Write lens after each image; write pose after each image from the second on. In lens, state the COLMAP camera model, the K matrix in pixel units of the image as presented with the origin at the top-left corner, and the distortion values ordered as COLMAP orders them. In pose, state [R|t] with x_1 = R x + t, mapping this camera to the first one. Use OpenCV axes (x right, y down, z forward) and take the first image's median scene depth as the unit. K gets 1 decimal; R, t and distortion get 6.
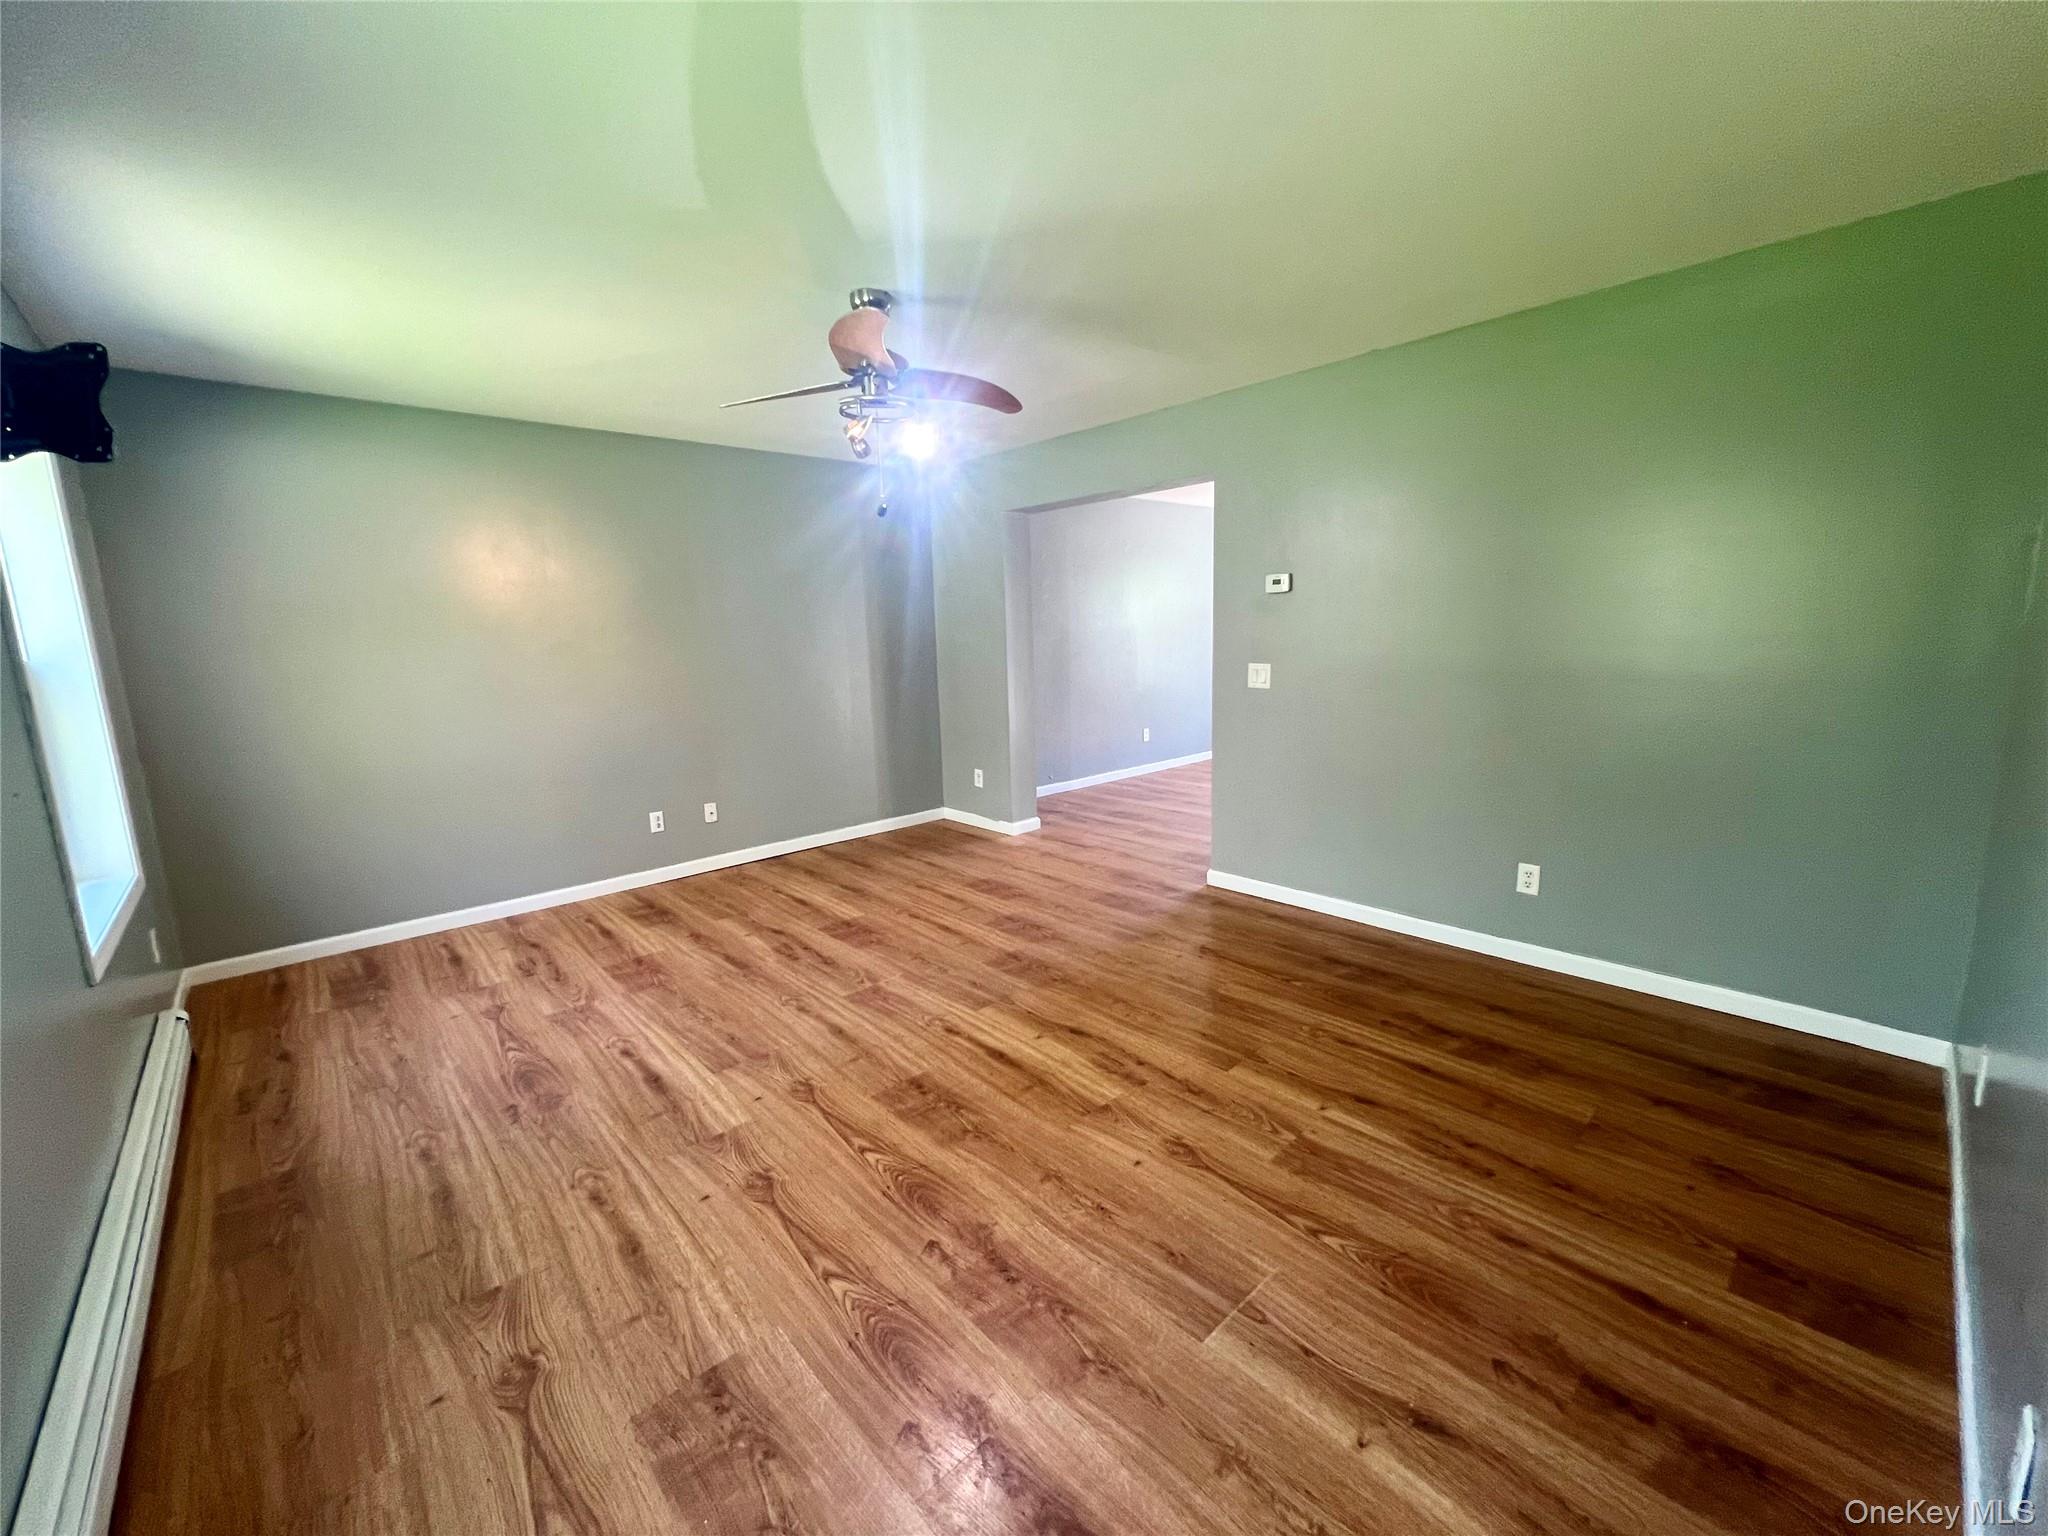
lens RADIAL K [[816.7, 0, 1030.0], [0, 816.7, 770.3], [0, 0, 1]] dist [-0.000462, 0.000622]
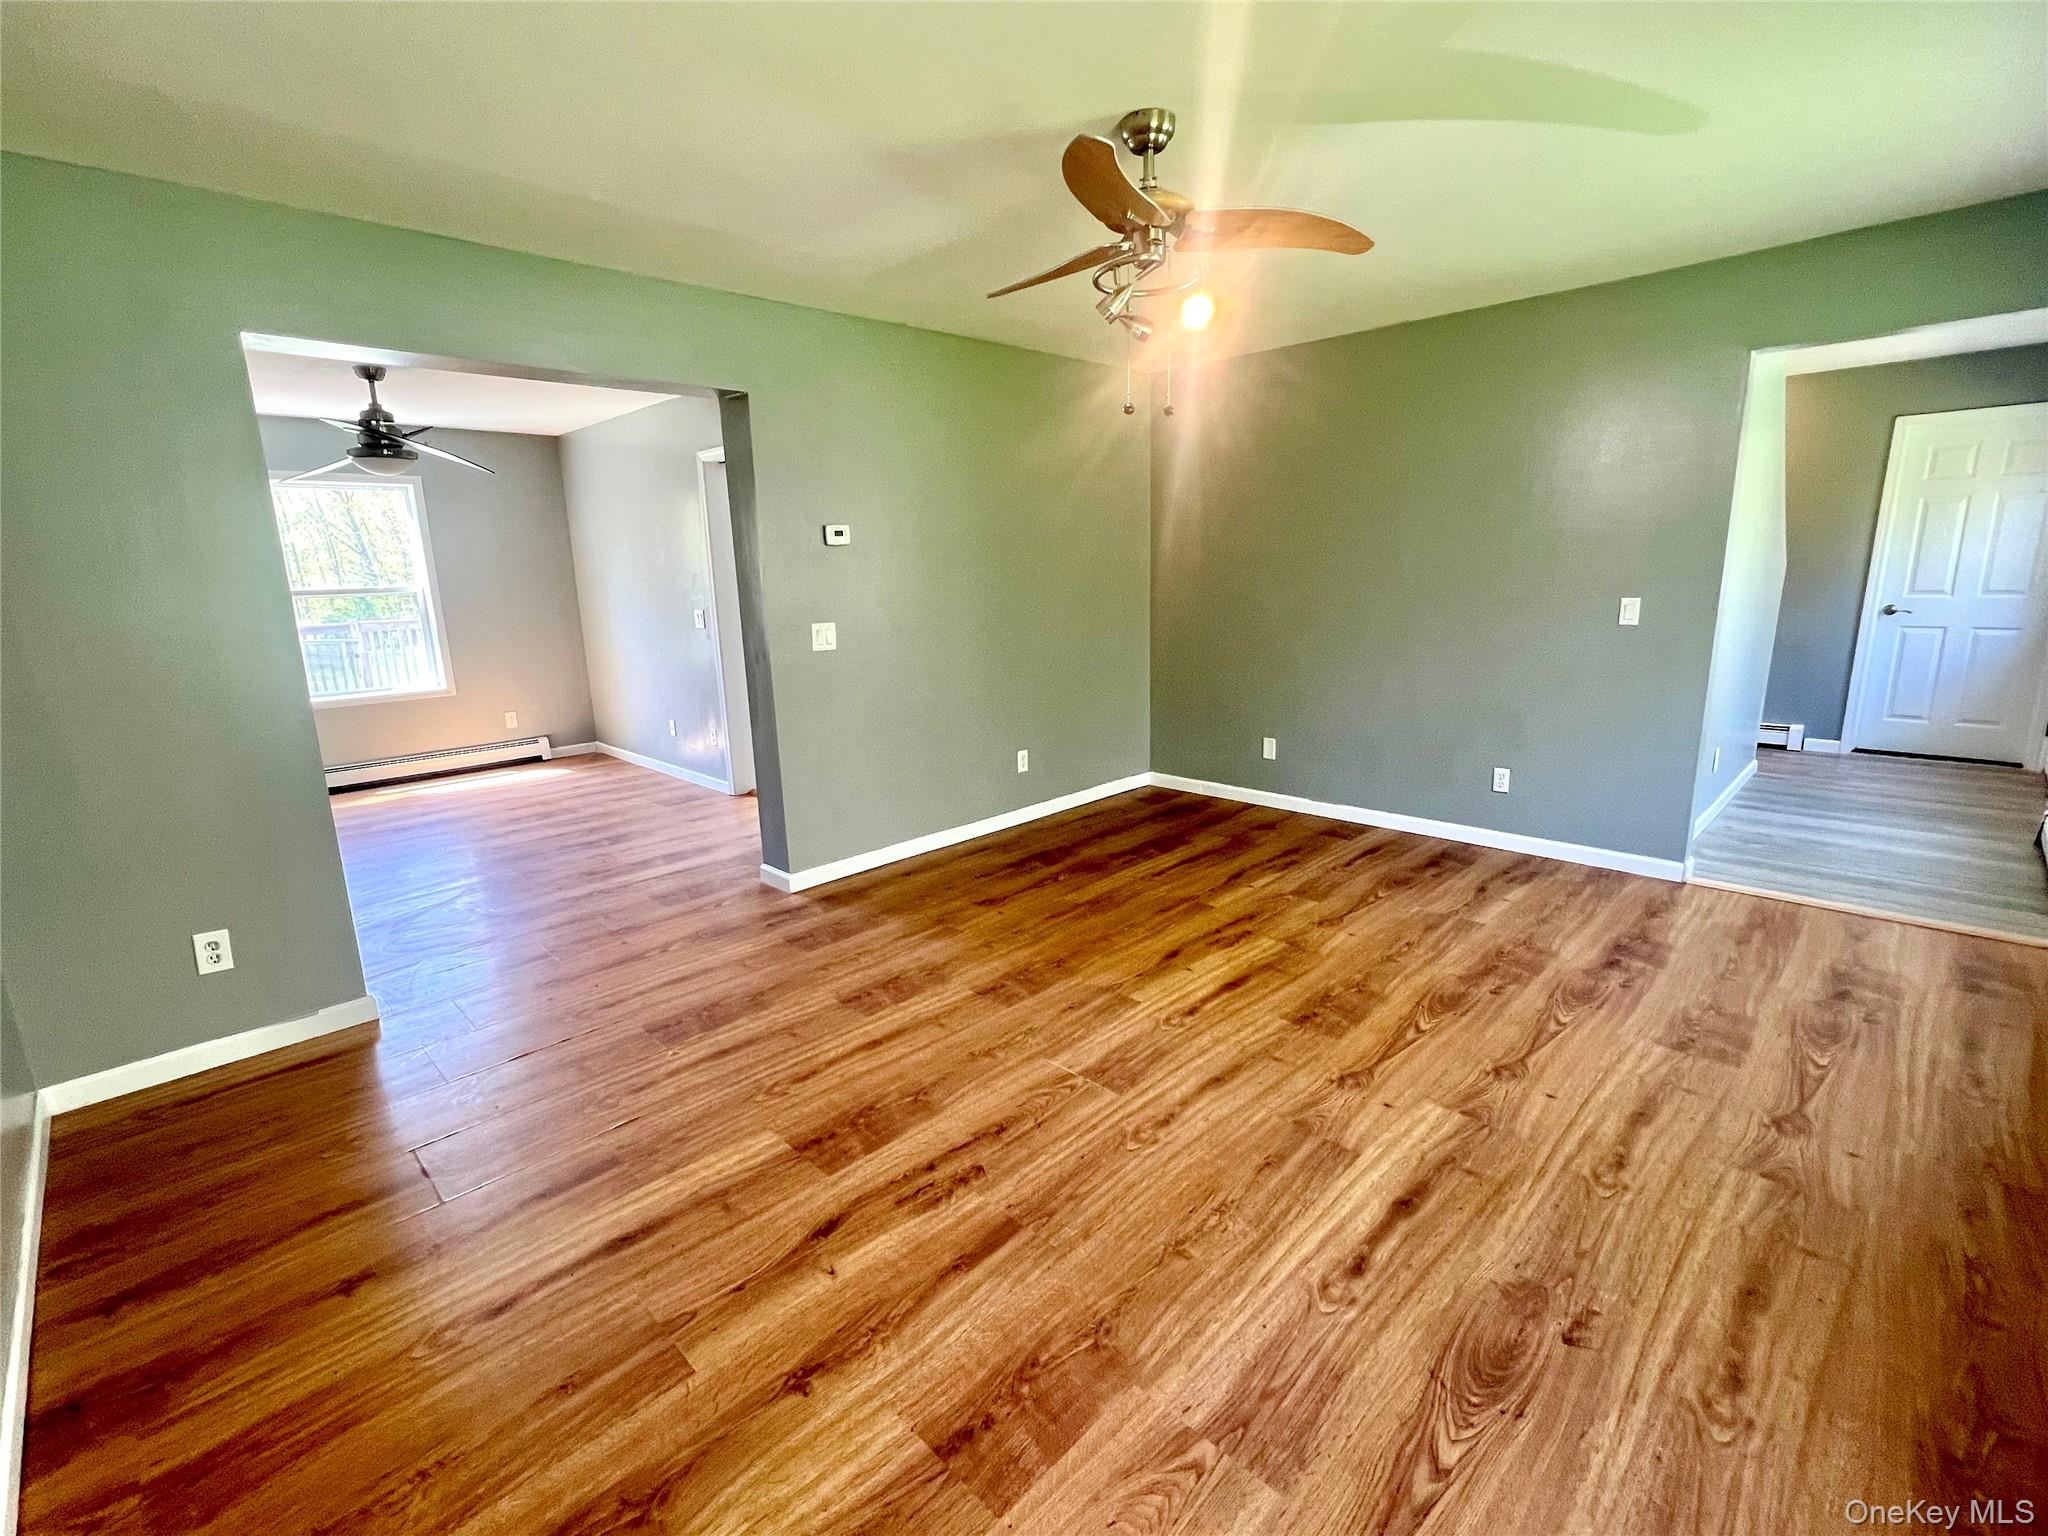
lens RADIAL K [[921.7, 0, 1030.3], [0, 921.7, 737.5], [0, 0, 1]] dist [-0.002414, 0.000412]
pose [[-0.035456, -0.154166, 0.987409, -1.096449], [0.205834, 0.965720, 0.158171, -0.176748], [-0.977944, 0.208850, -0.002508, 1.170073]]
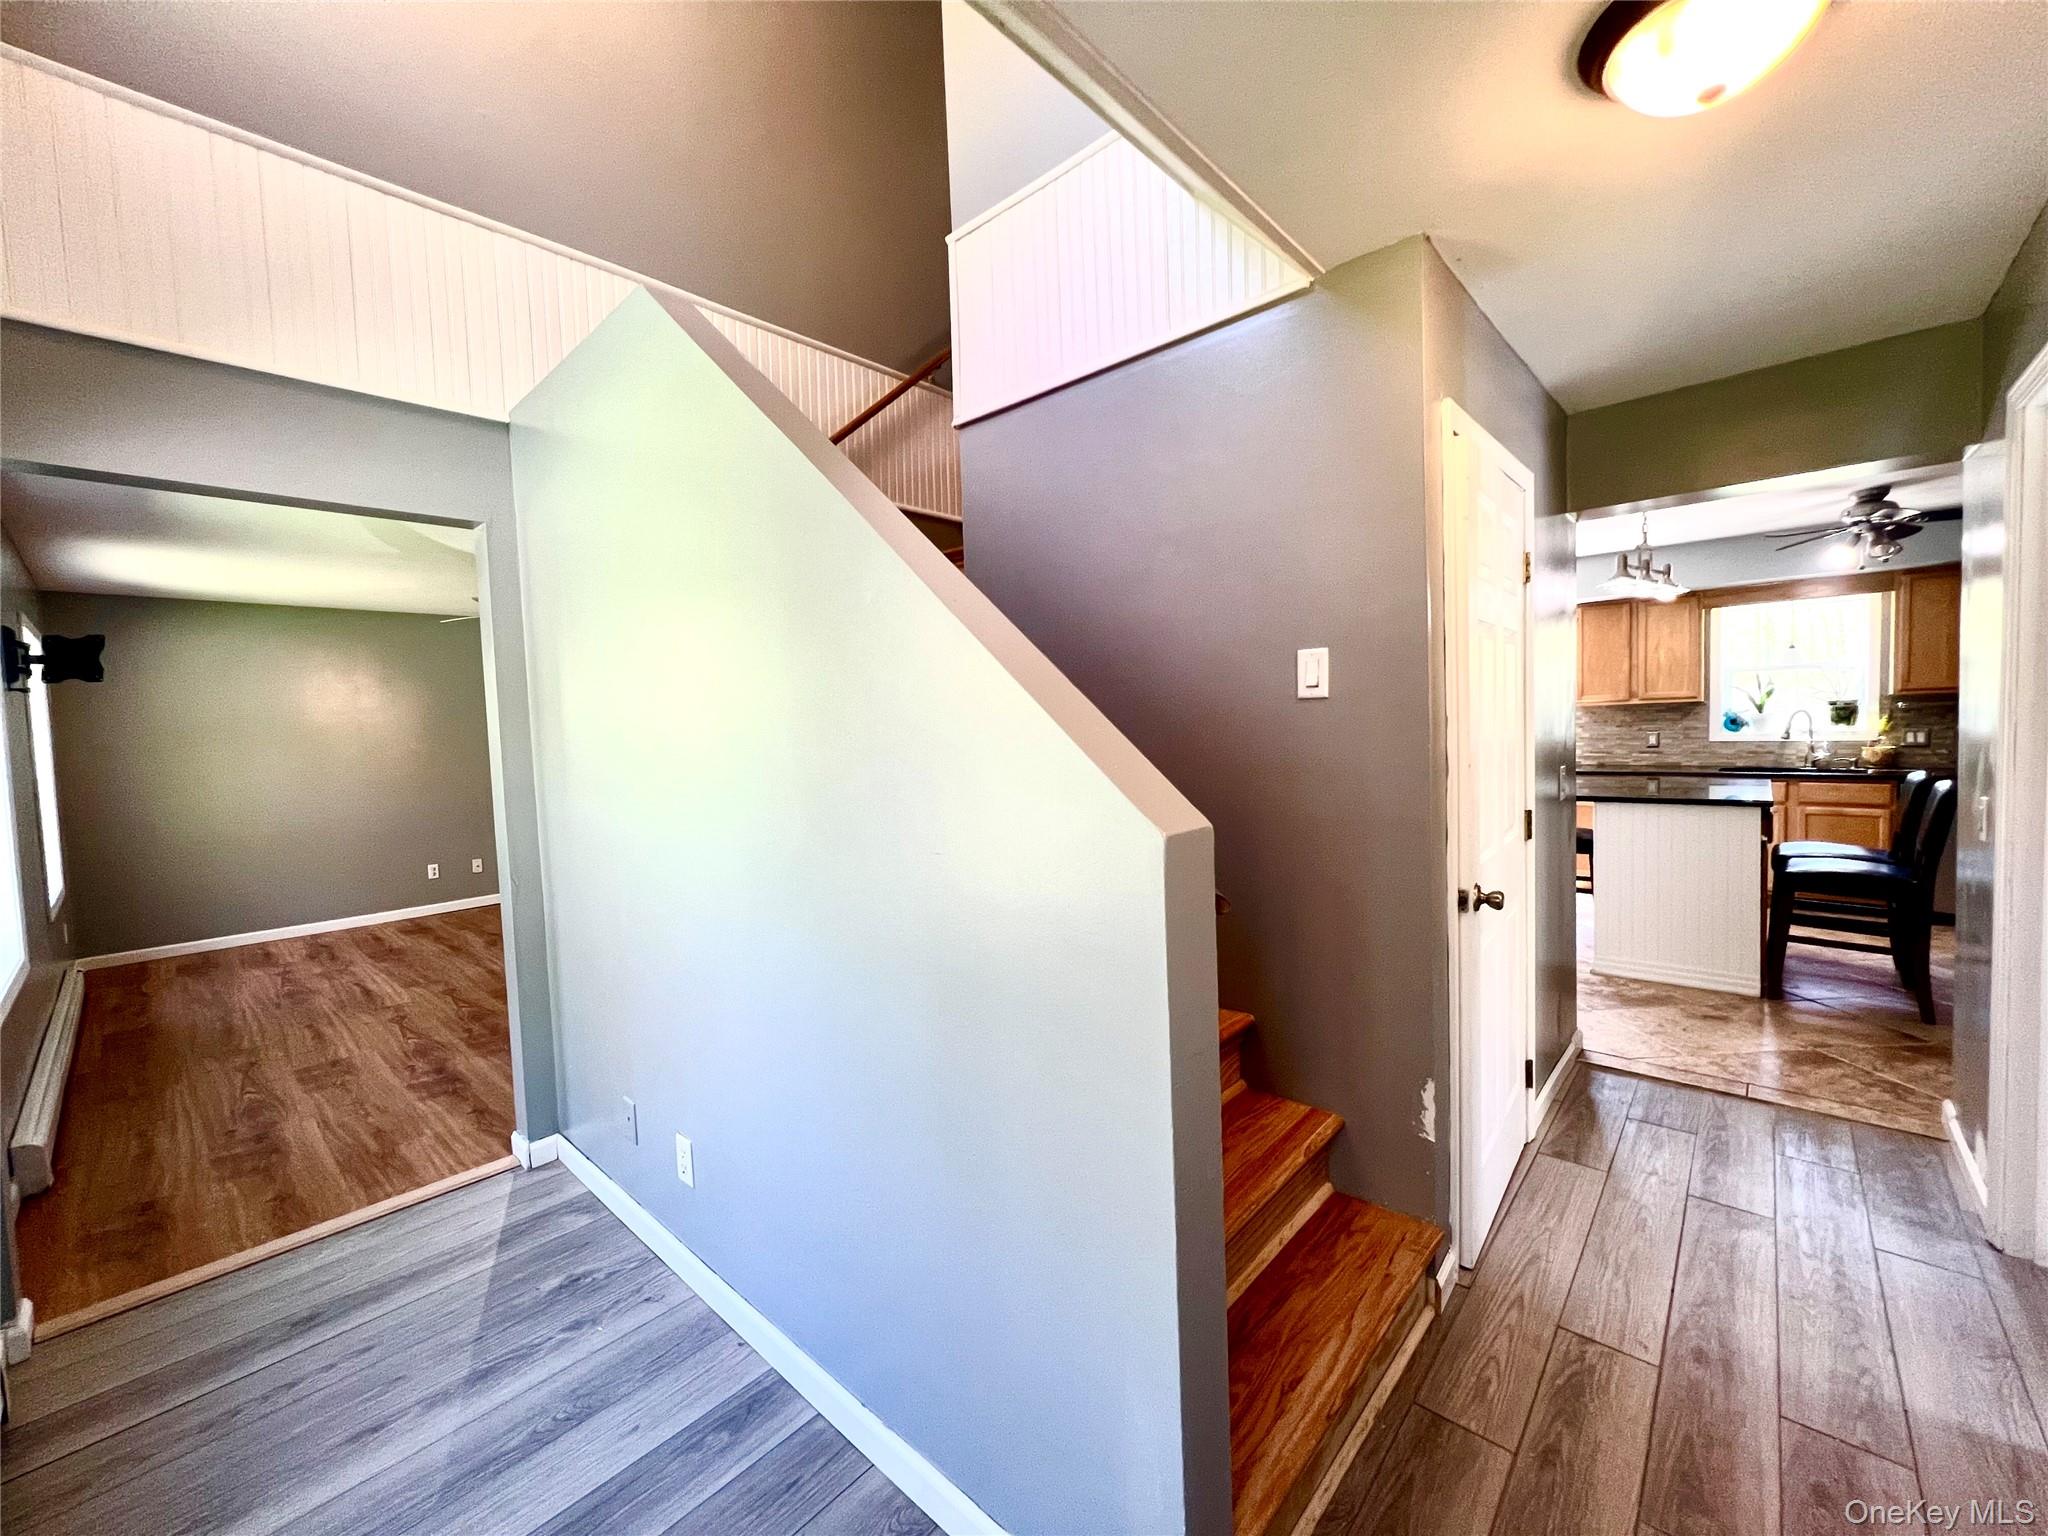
lens RADIAL K [[816.7, 0, 1021.5], [0, 816.7, 762.8], [0, 0, 1]] dist [-0.000462, 0.000622]
pose [[0.996988, -0.011322, 0.076720, 0.808491], [0.020877, 0.991948, -0.124912, 0.129507], [-0.074688, 0.126138, 0.989197, -0.906607]]
